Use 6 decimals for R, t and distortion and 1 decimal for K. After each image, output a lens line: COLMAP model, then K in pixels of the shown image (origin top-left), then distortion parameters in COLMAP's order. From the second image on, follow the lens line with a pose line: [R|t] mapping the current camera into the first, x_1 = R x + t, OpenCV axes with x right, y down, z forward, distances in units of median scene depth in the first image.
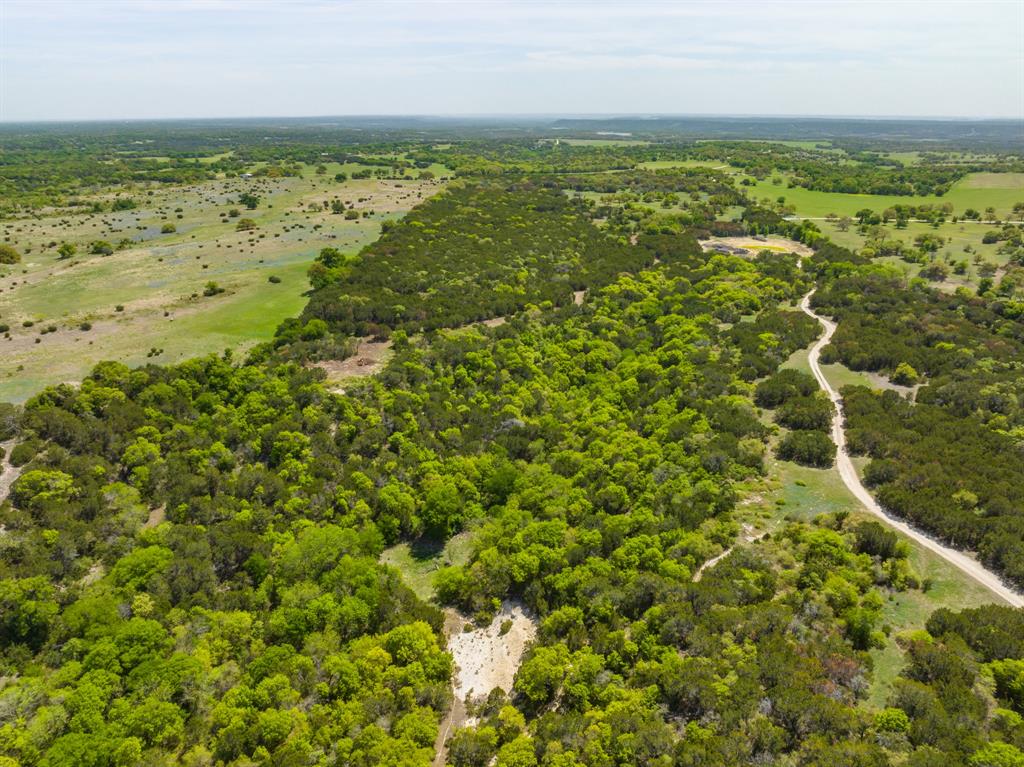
lens RADIAL K [[725.0, 0, 513.2], [0, 725.0, 382.3], [0, 0, 1]] dist [-0.040968, 0.023619]
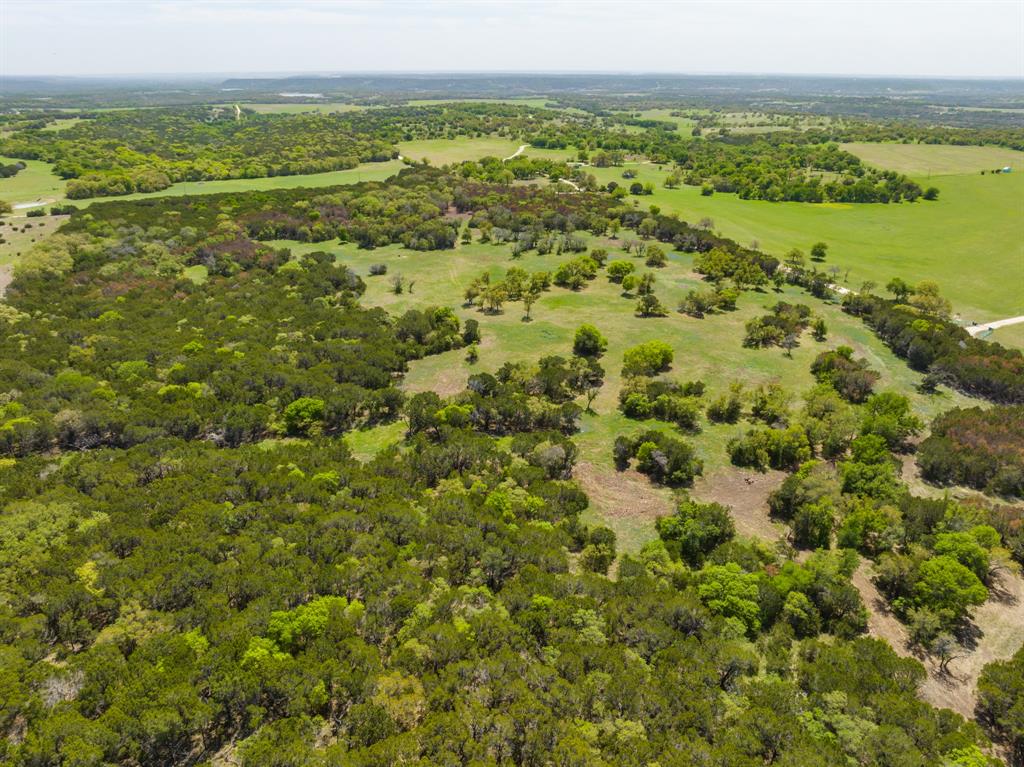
lens RADIAL K [[725.0, 0, 509.9], [0, 725.0, 384.8], [0, 0, 1]] dist [-0.040968, 0.023619]
pose [[0.916857, -0.160412, 0.365570, -0.000828], [0.140195, 0.986774, 0.081384, -0.079433], [-0.373790, -0.023367, 0.927219, 0.216583]]
